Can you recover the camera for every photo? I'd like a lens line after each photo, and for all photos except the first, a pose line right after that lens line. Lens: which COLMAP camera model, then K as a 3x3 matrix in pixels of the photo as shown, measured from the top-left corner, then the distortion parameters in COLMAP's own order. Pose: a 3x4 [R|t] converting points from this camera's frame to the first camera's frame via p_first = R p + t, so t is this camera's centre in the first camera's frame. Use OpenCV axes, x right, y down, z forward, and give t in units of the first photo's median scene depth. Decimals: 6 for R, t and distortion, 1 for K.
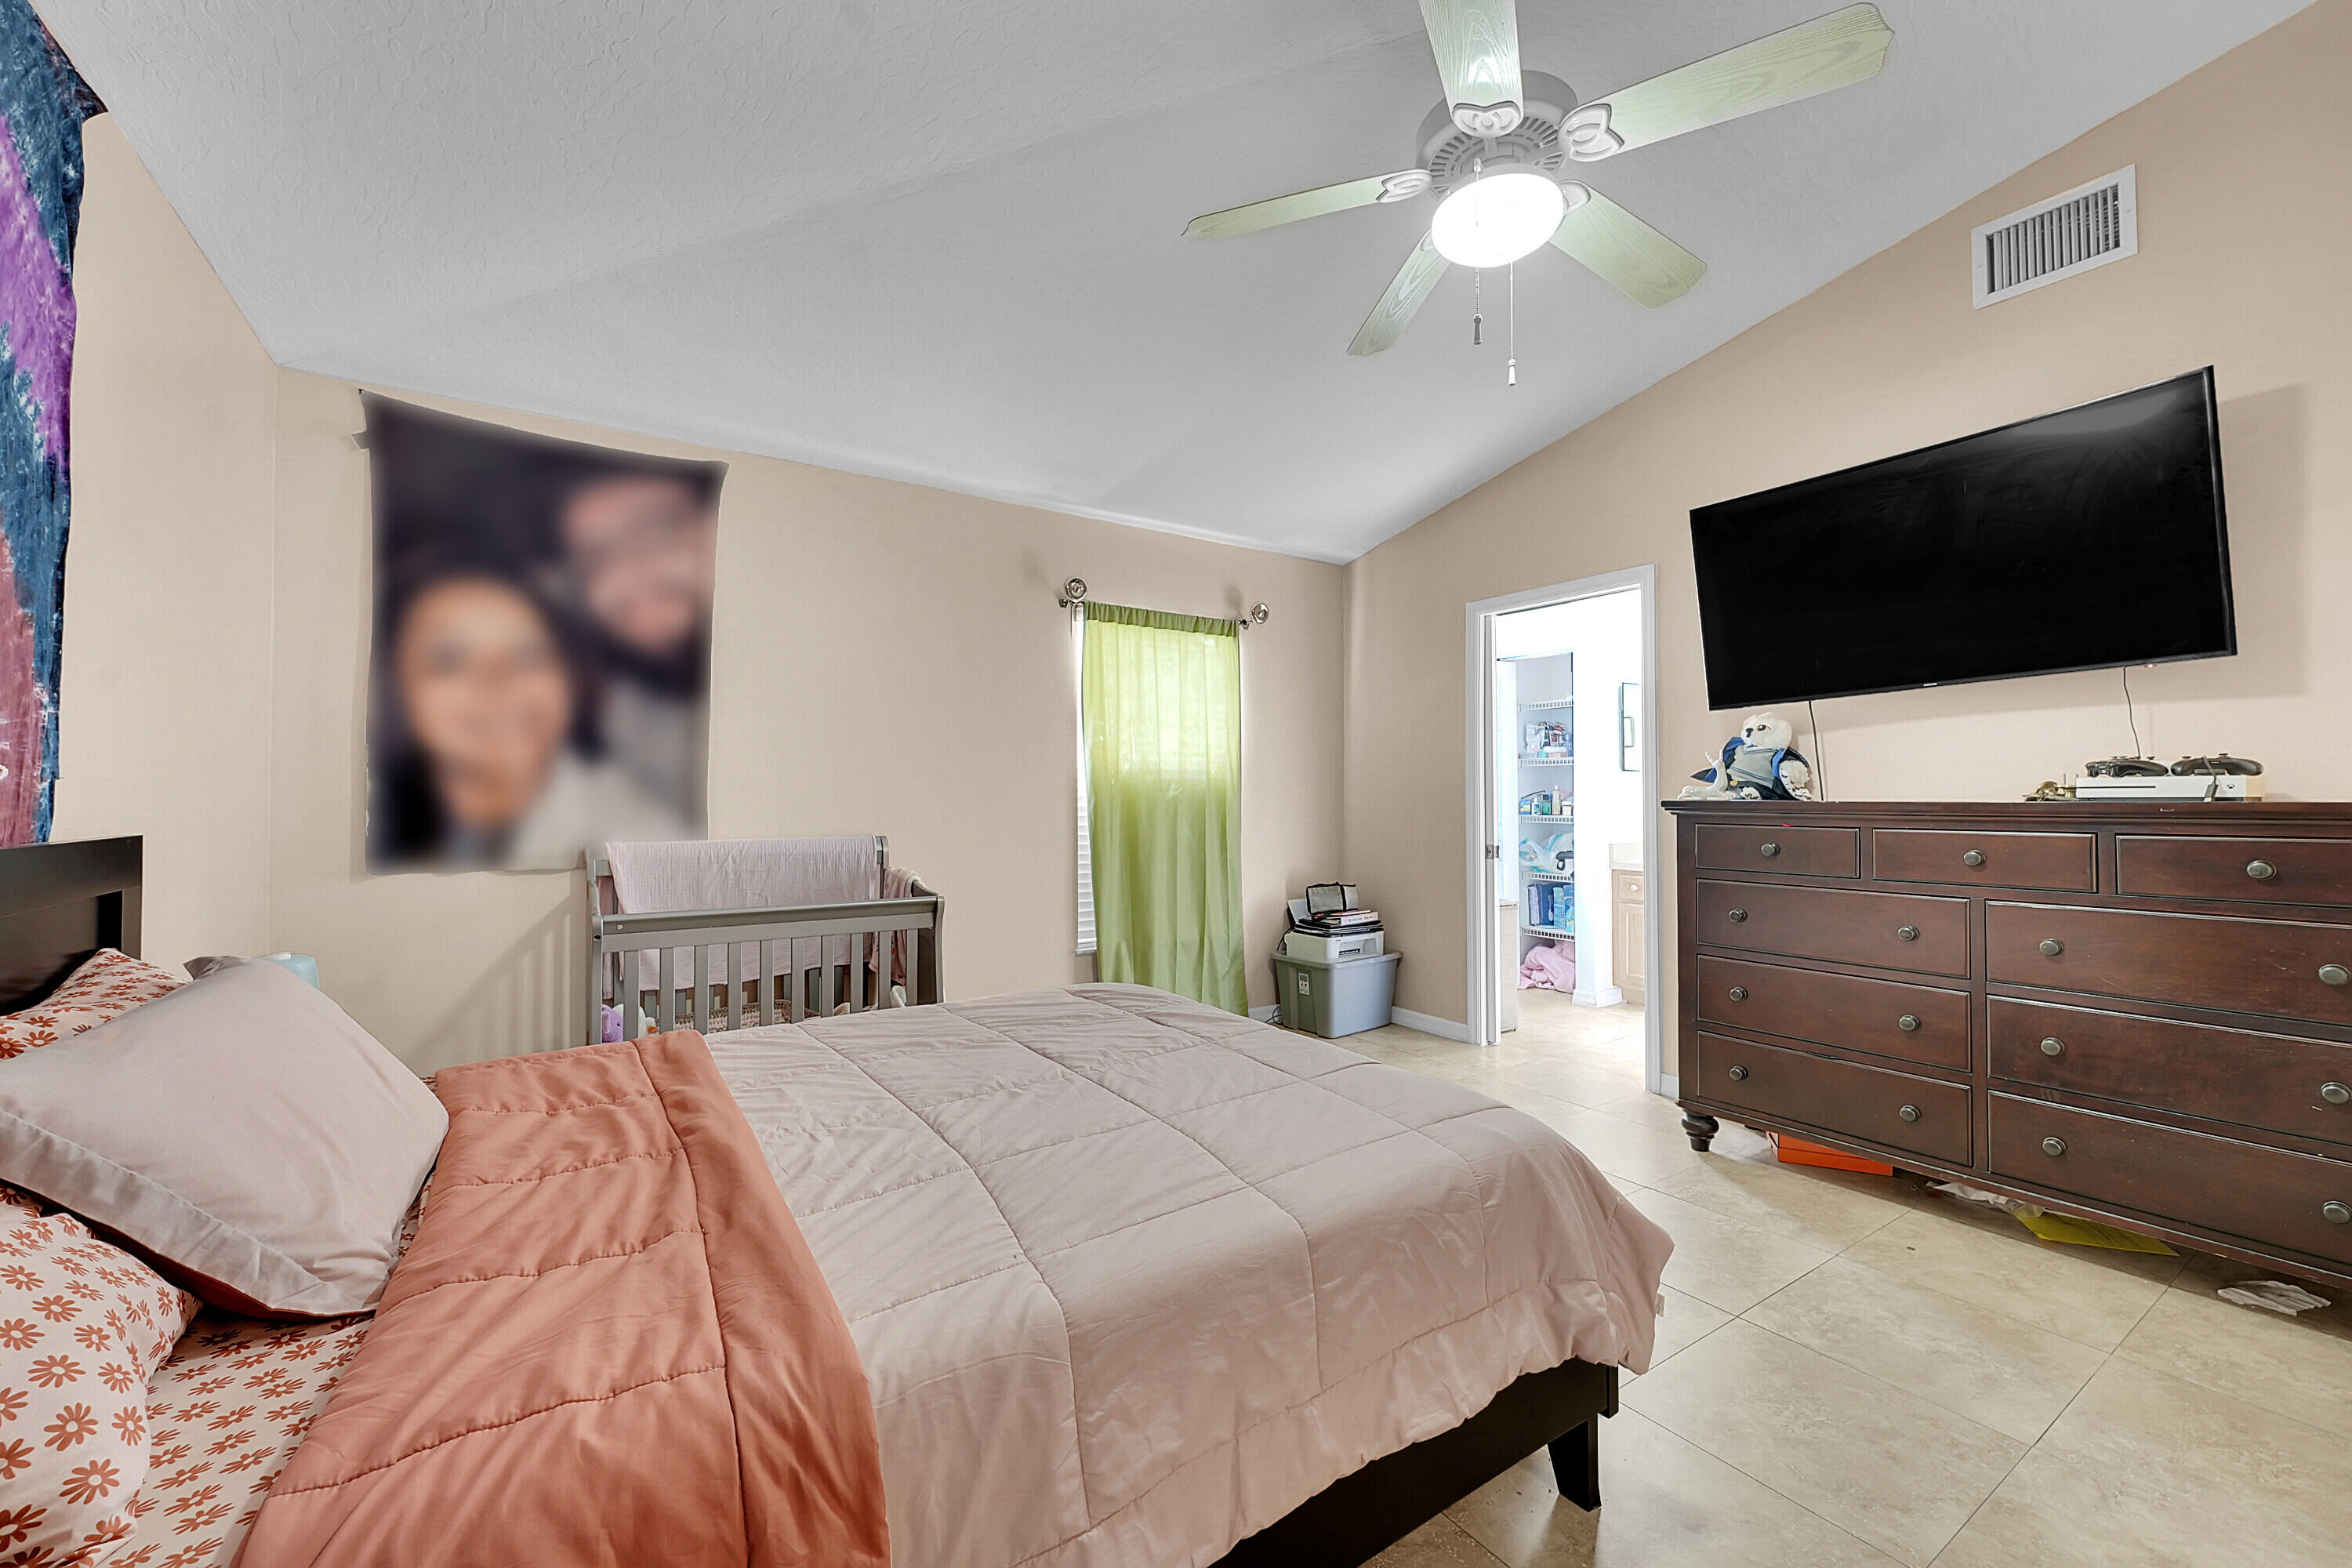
lens RADIAL K [[928.3, 0, 1177.0], [0, 928.3, 778.8], [0, 0, 1]] dist [-0.001107, -0.000195]
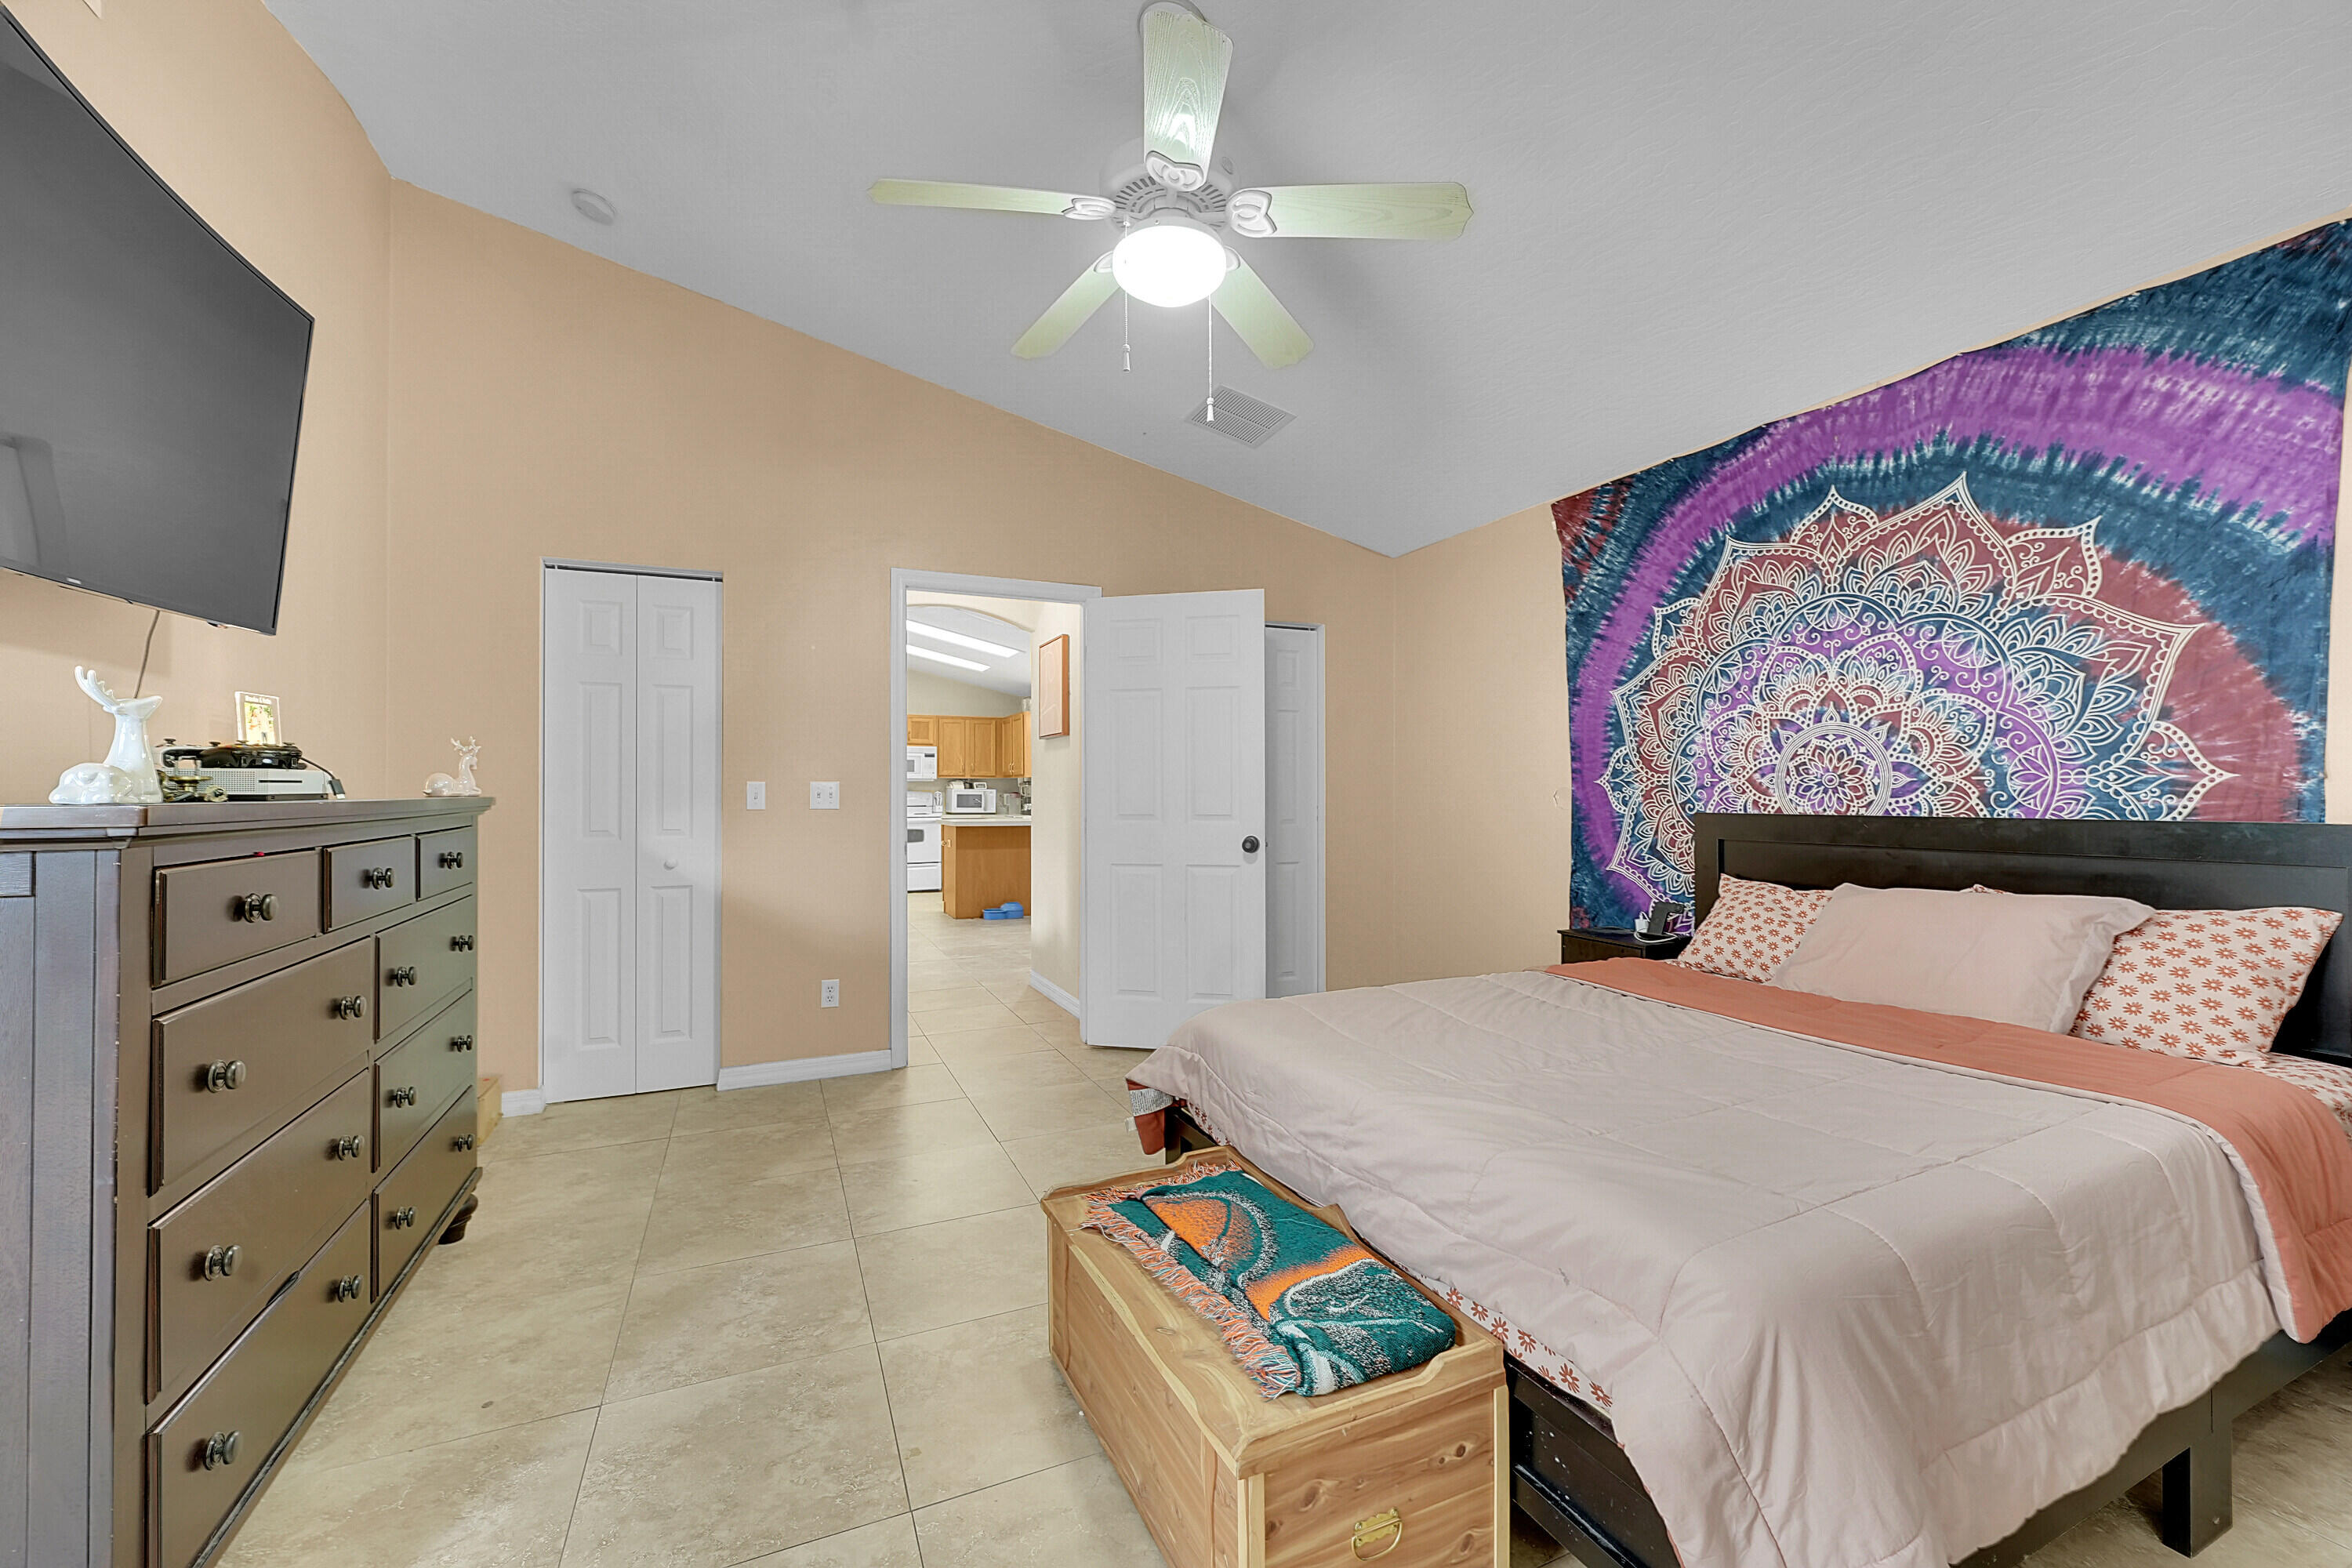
lens RADIAL K [[929.2, 0, 1179.1], [0, 929.2, 784.5], [0, 0, 1]] dist [-0.001348, 0.000367]
pose [[-0.987509, 0.001697, 0.157551, 0.092271], [-0.002463, 0.999653, -0.026209, 0.022123], [-0.157541, -0.026269, -0.987163, 1.166407]]
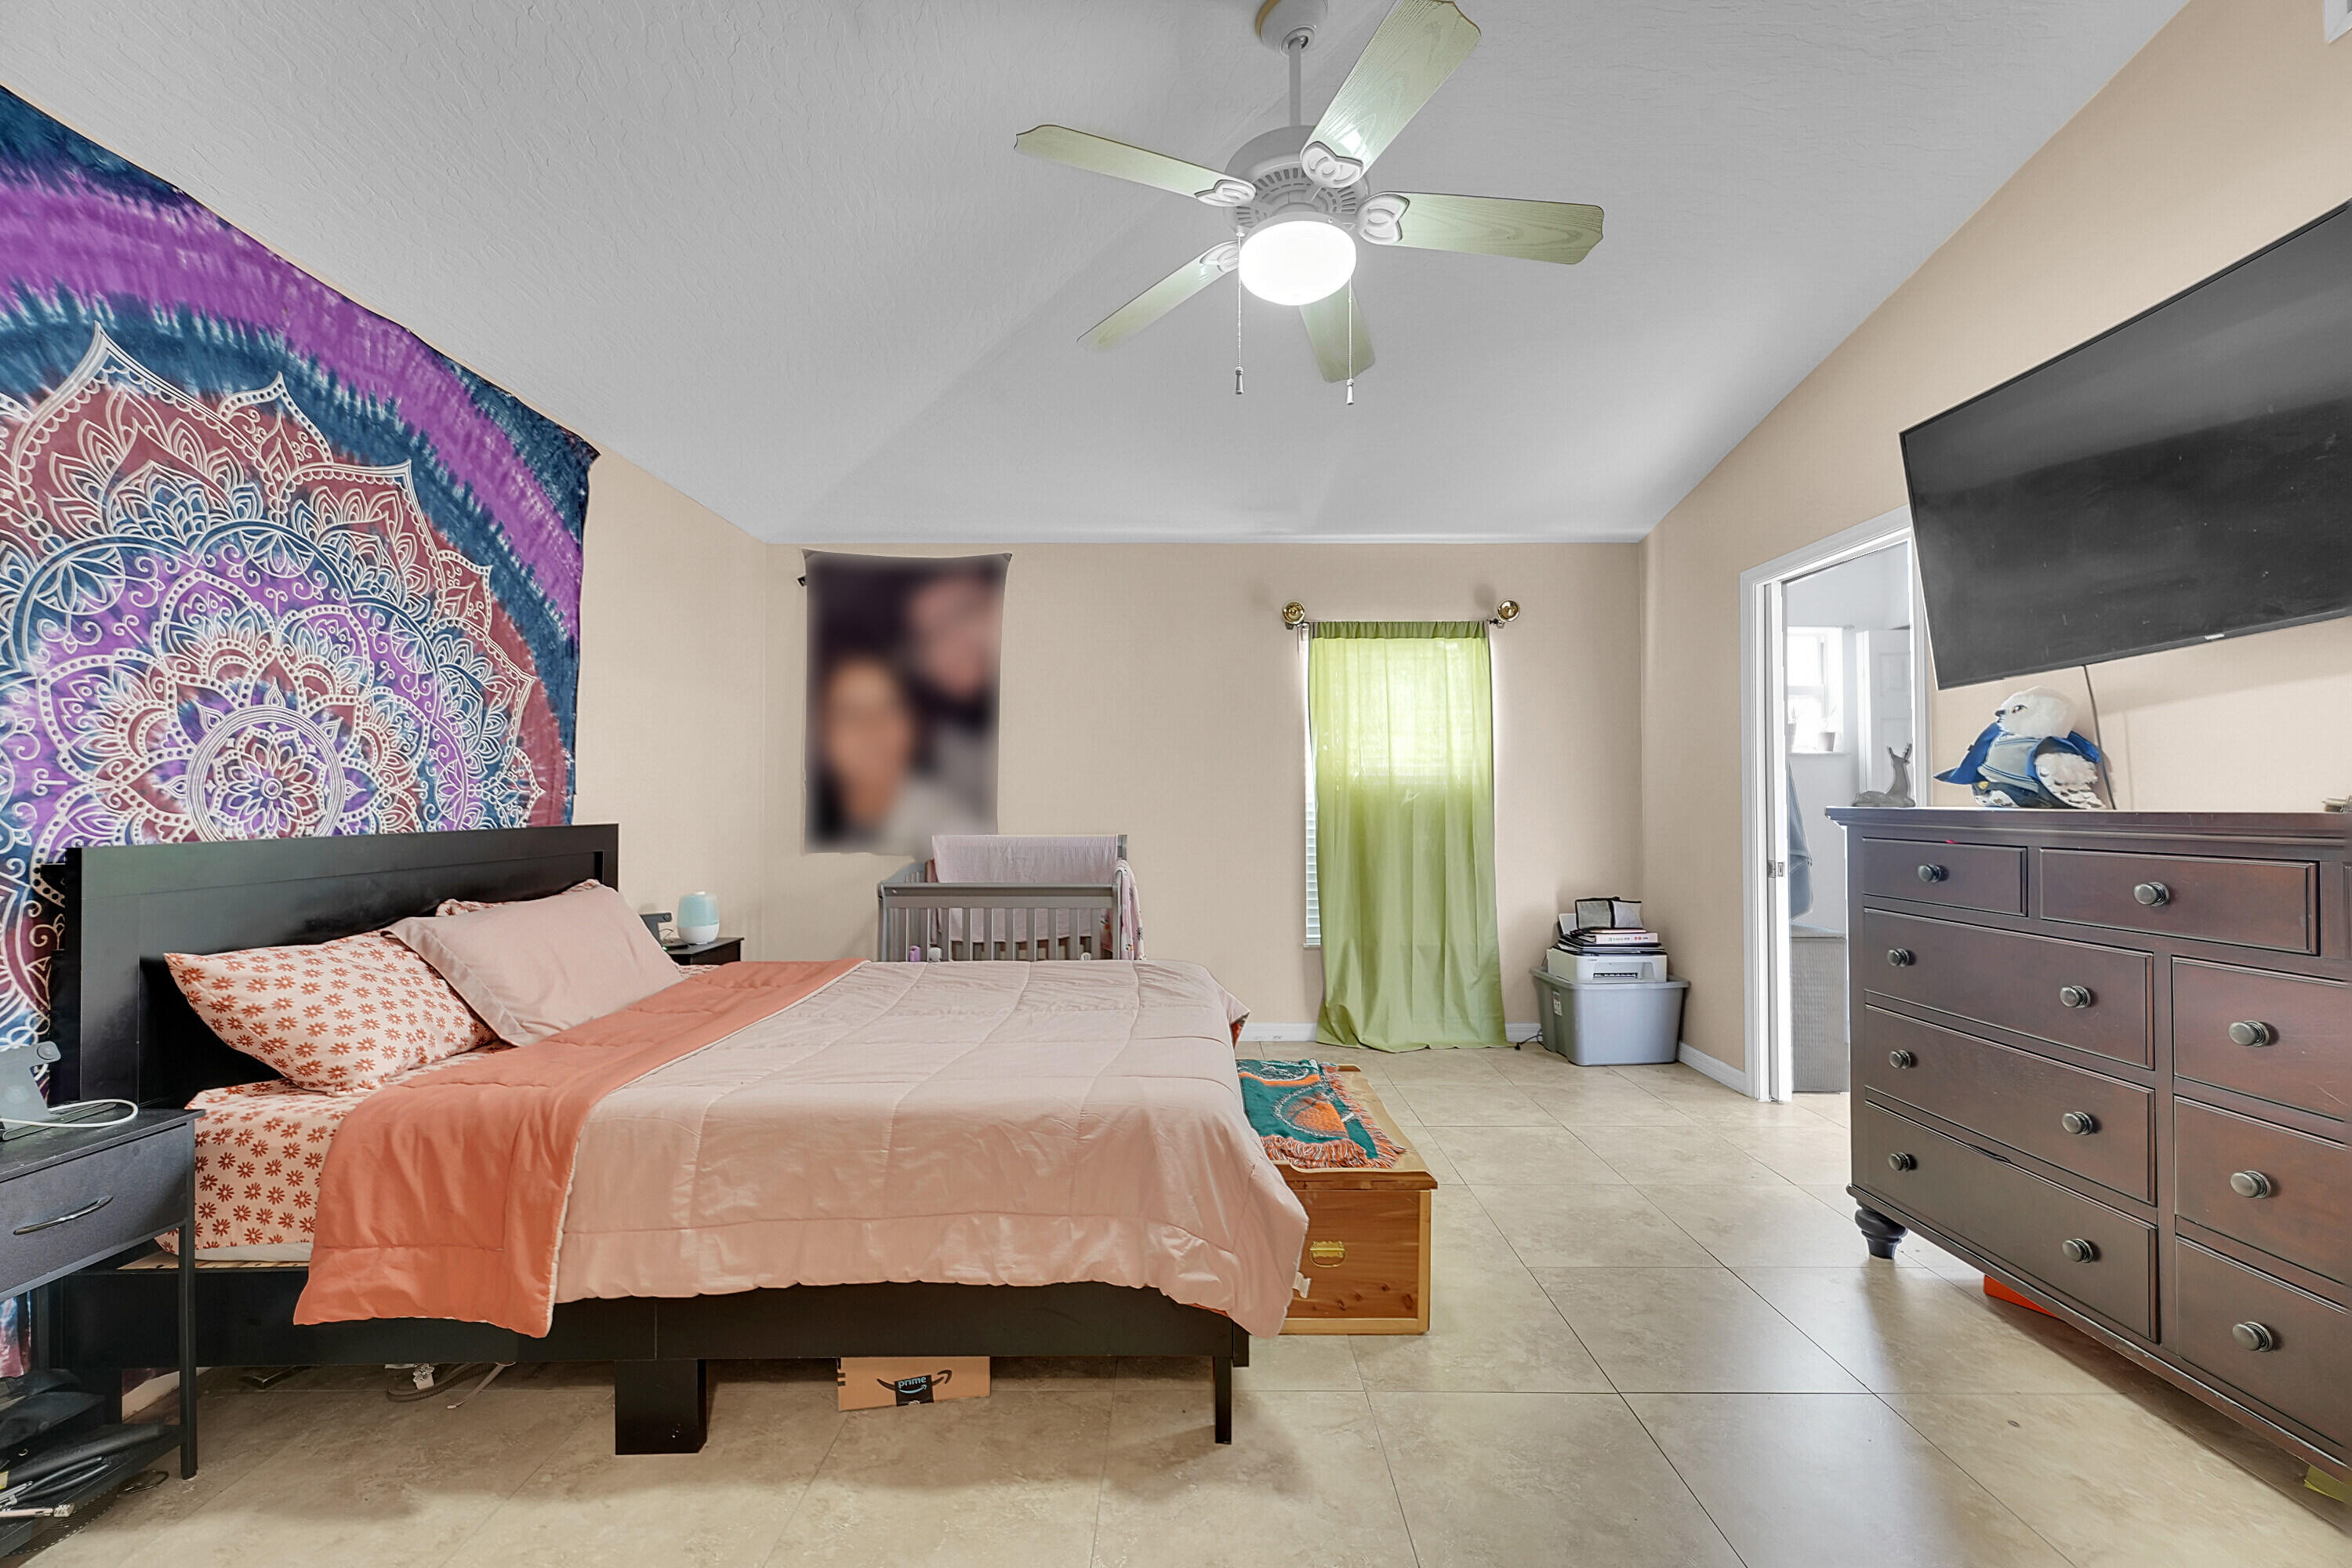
lens RADIAL K [[929.2, 0, 1179.1], [0, 929.2, 784.5], [0, 0, 1]] dist [-0.001348, 0.000367]
pose [[0.829569, -0.010765, -0.558301, 0.464968], [0.011407, 0.999932, -0.002330, -0.001018], [0.558288, -0.004435, 0.829635, 0.022214]]
